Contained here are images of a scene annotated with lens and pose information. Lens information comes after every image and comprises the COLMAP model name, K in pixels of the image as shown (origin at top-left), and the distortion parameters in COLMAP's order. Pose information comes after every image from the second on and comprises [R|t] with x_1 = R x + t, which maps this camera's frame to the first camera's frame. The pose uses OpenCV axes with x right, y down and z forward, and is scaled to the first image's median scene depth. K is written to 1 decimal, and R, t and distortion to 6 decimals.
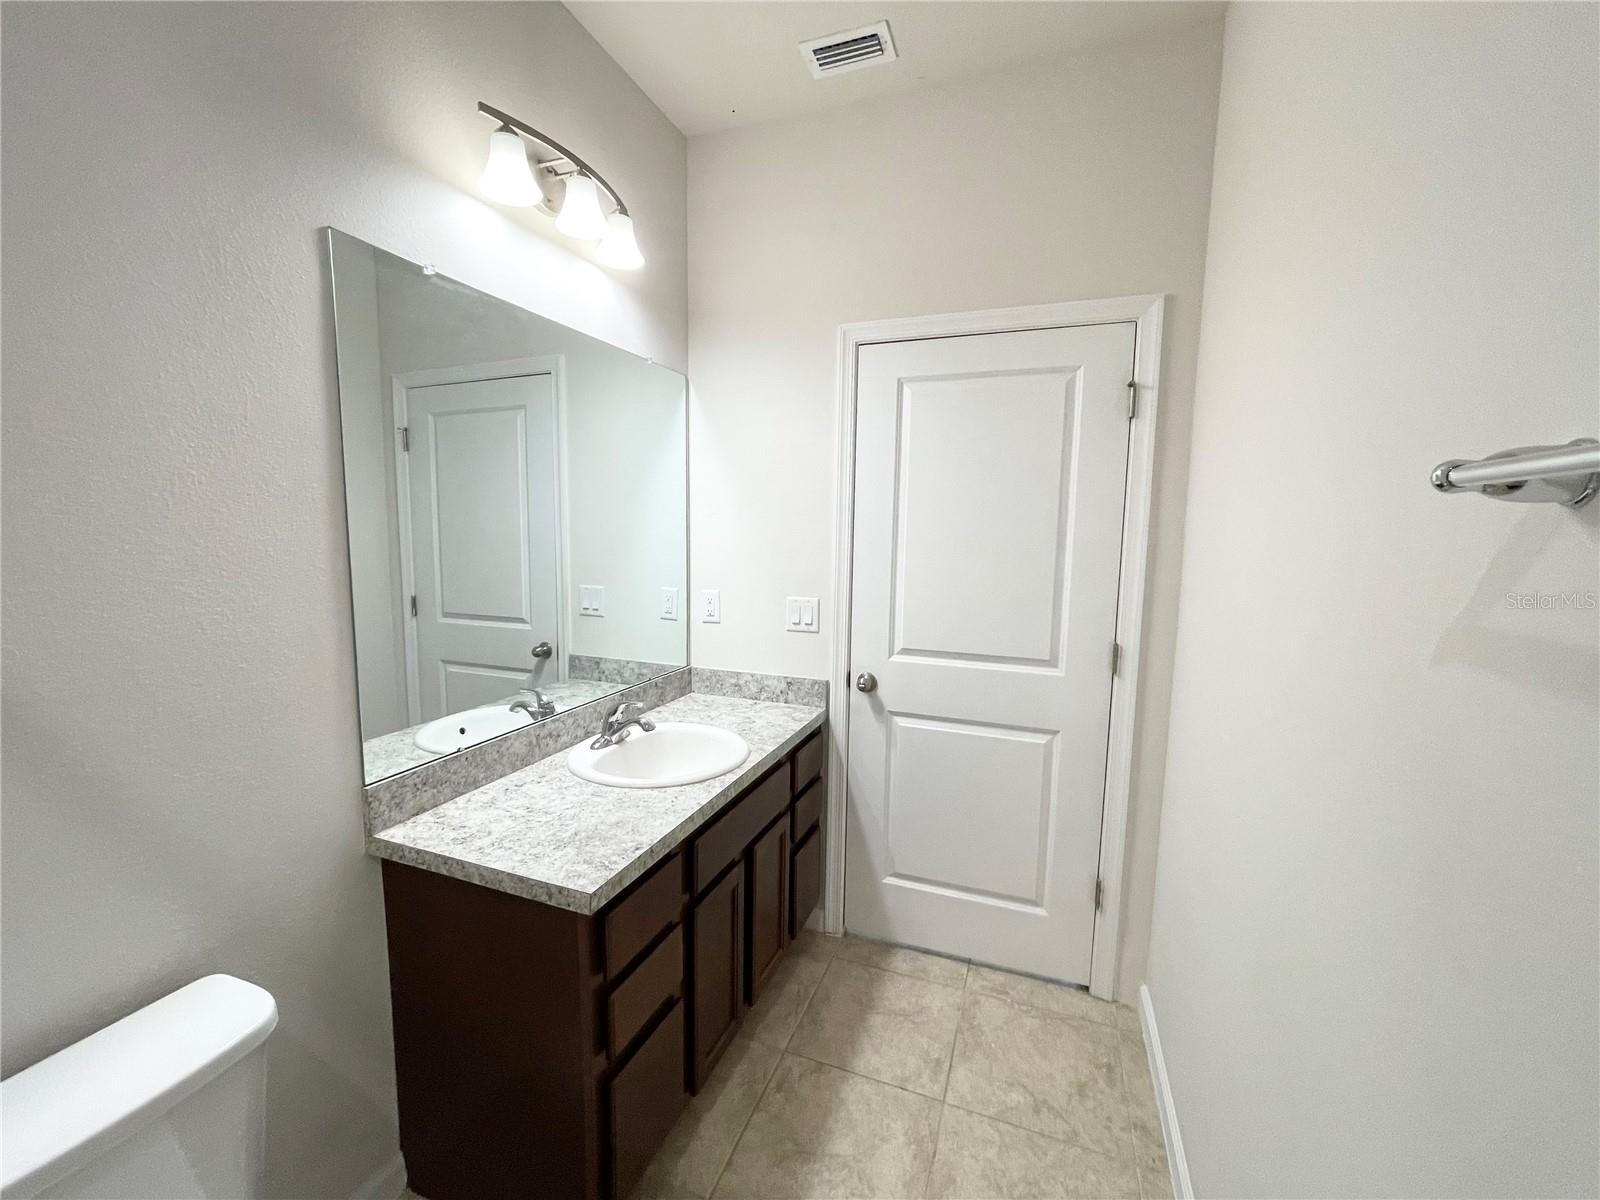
lens RADIAL K [[645.0, 0, 796.2], [0, 645.0, 600.8], [0, 0, 1]] dist [-0.002742, -0.000648]
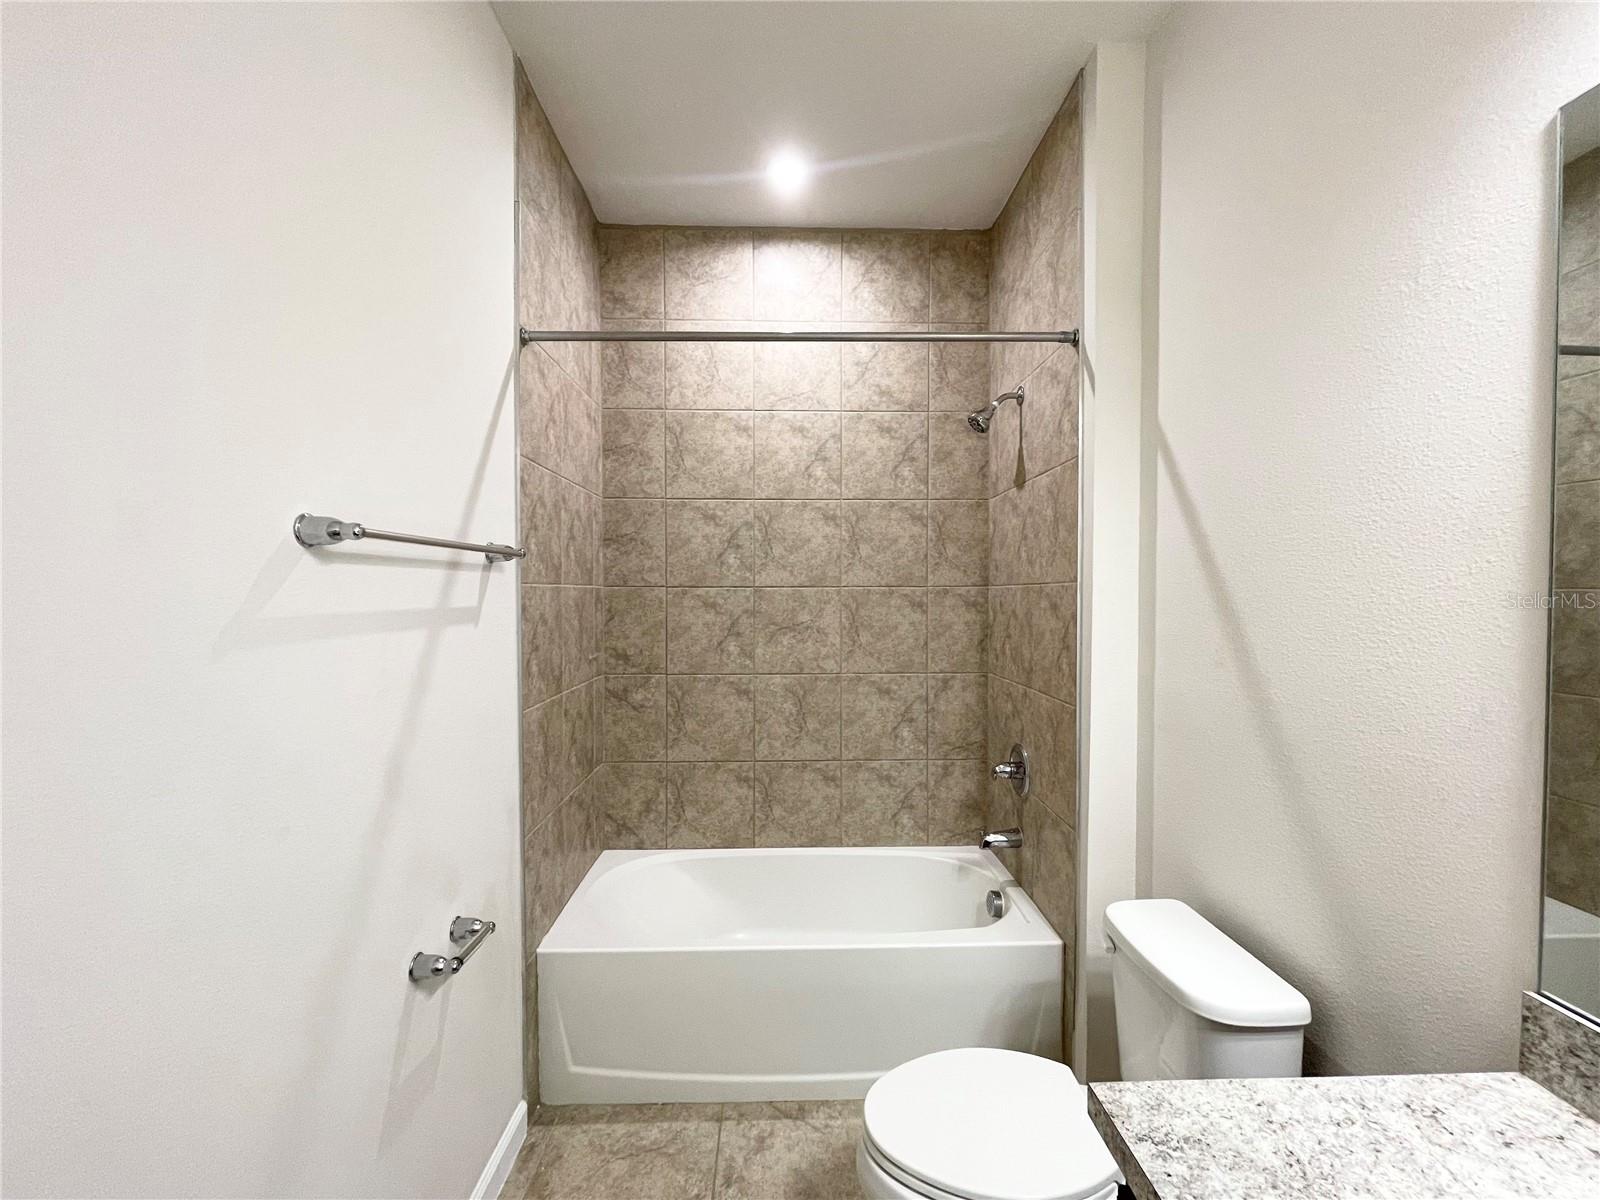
lens RADIAL K [[645.0, 0, 796.2], [0, 645.0, 600.8], [0, 0, 1]] dist [-0.002742, -0.000648]
pose [[-0.916758, -0.005348, -0.399407, 0.234720], [-0.057821, 0.991156, 0.119444, -0.119714], [0.395235, 0.132595, -0.908960, 1.326286]]
